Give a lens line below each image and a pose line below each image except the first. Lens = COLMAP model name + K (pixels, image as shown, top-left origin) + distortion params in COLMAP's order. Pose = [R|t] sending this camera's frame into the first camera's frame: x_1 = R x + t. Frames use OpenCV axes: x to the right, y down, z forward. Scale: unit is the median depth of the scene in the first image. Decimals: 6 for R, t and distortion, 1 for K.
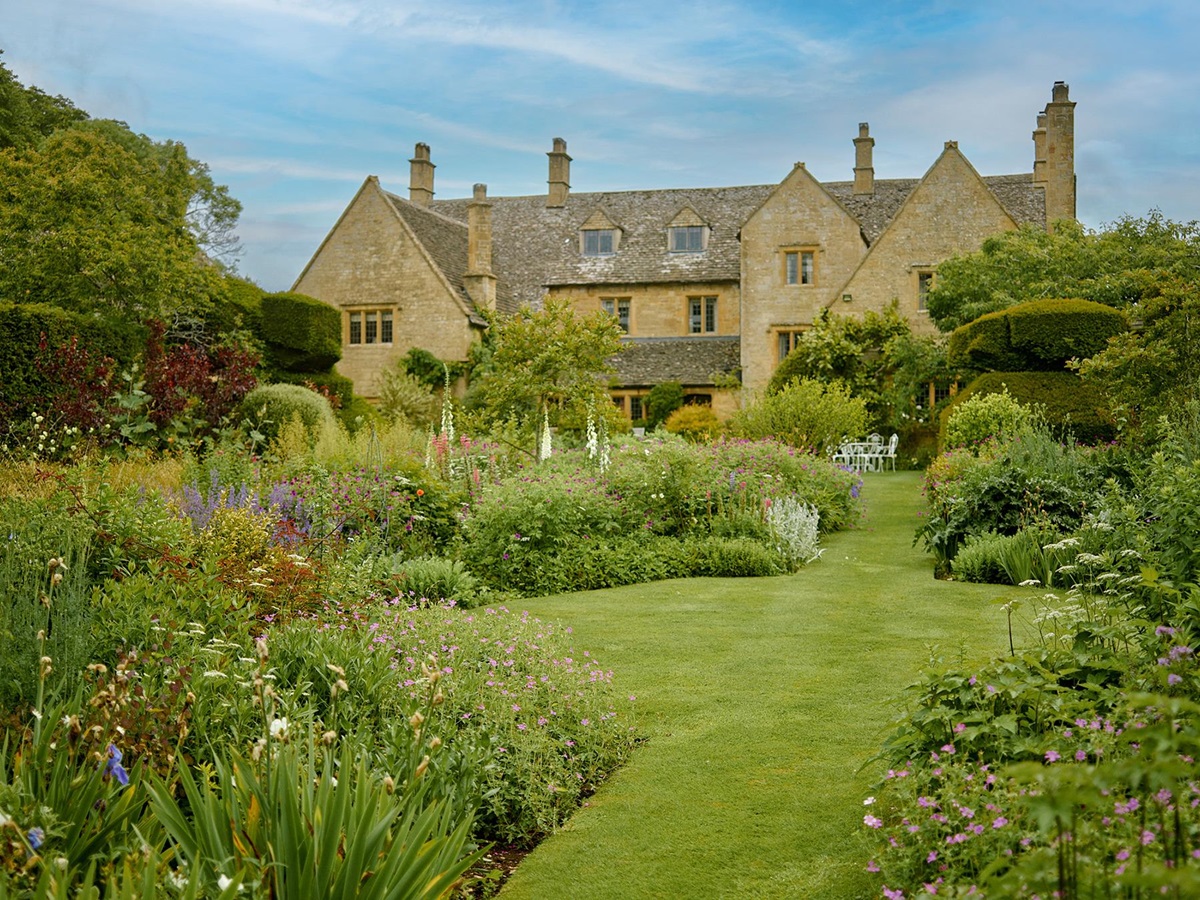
lens RADIAL K [[1513.1, 0, 565.4], [0, 1513.1, 449.2], [0, 0, 1]] dist [-0.088768, 0.064459]
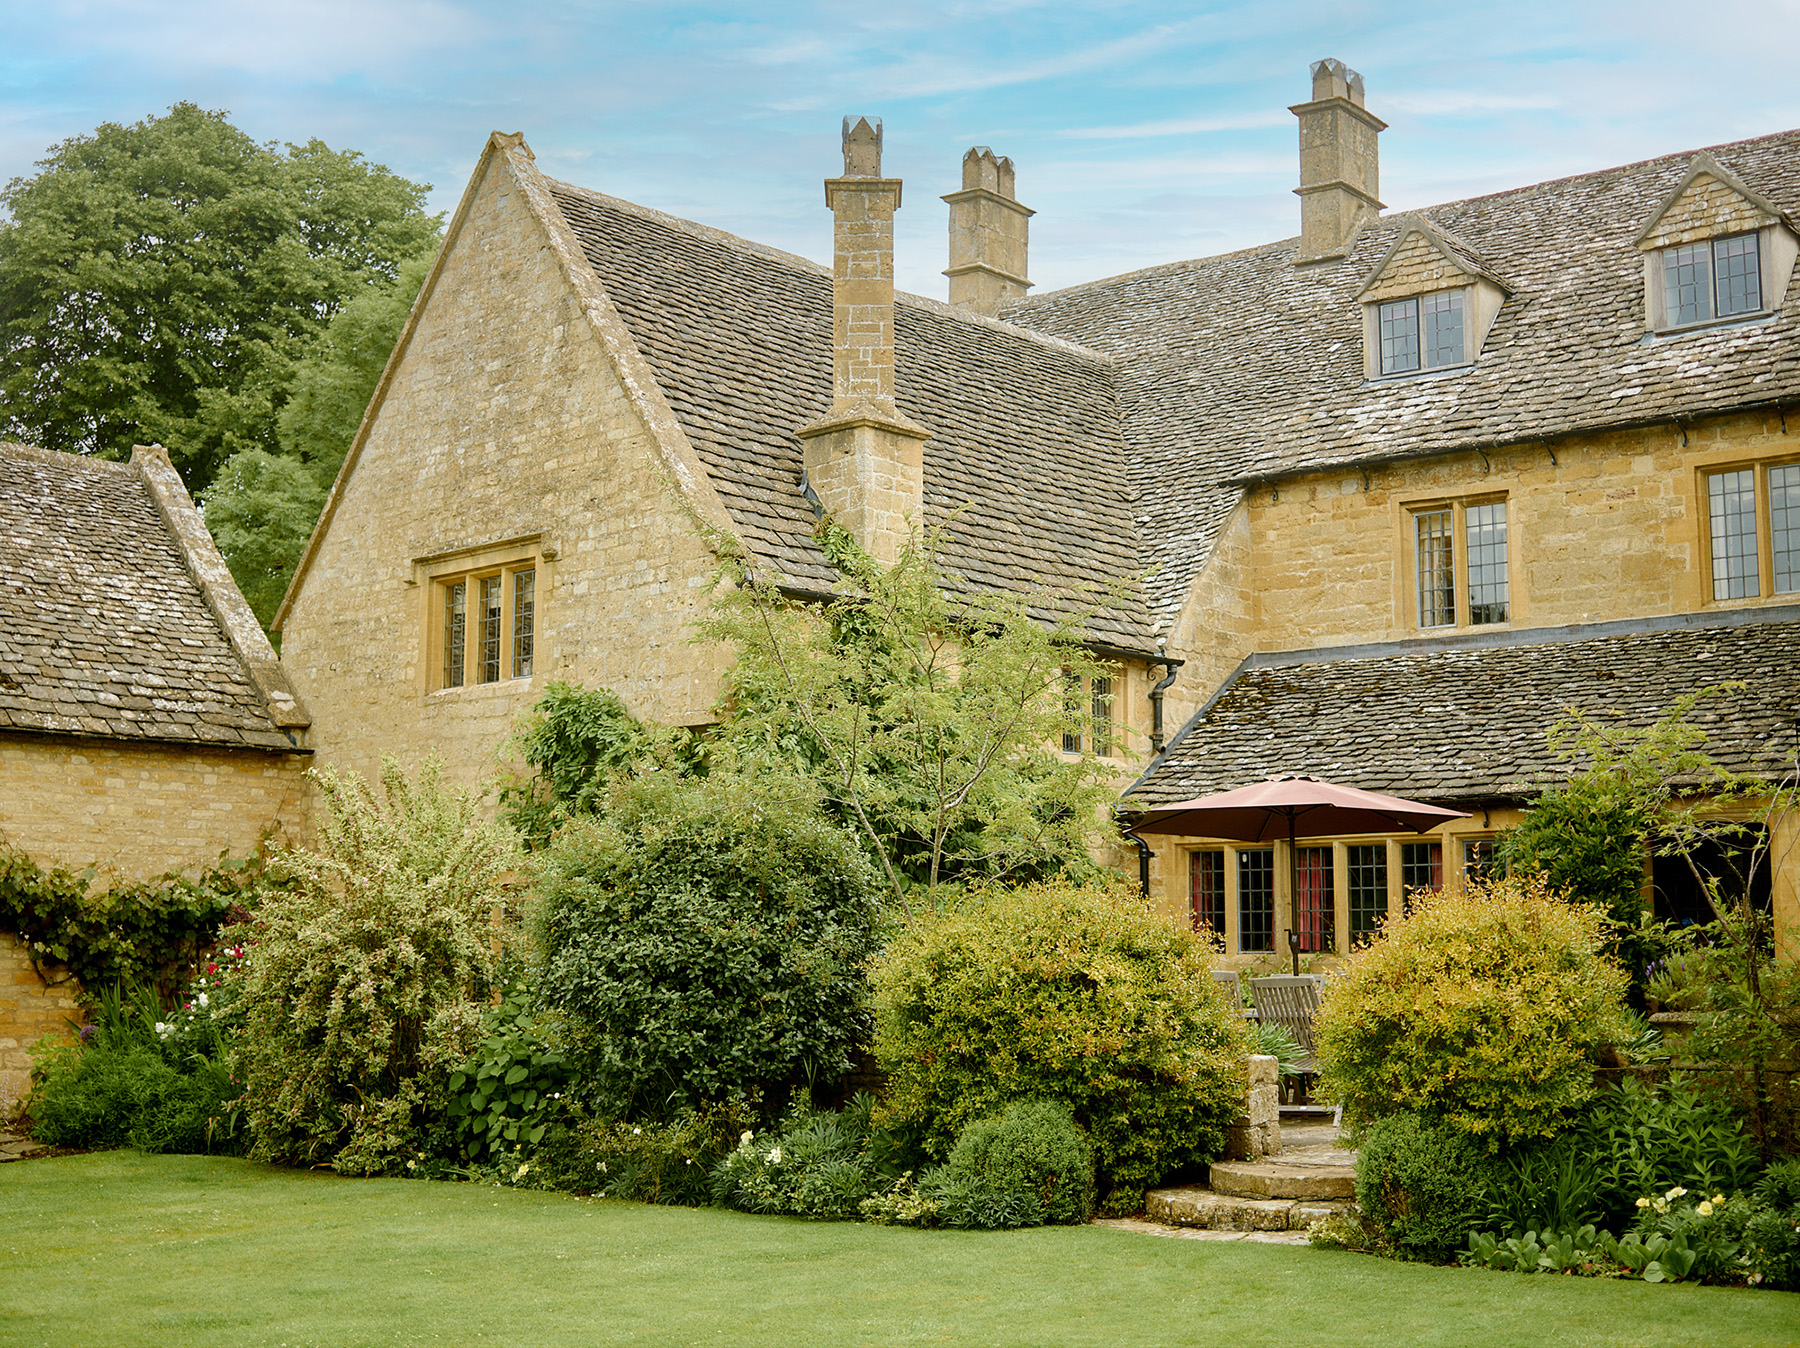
lens RADIAL K [[2269.7, 0, 848.2], [0, 2269.7, 672.7], [0, 0, 1]] dist [-0.088768, 0.064459]
pose [[0.908912, -0.052522, -0.413667, 0.105482], [0.008686, 0.994205, -0.107148, -0.021075], [0.416897, 0.093795, 0.904101, 0.560940]]
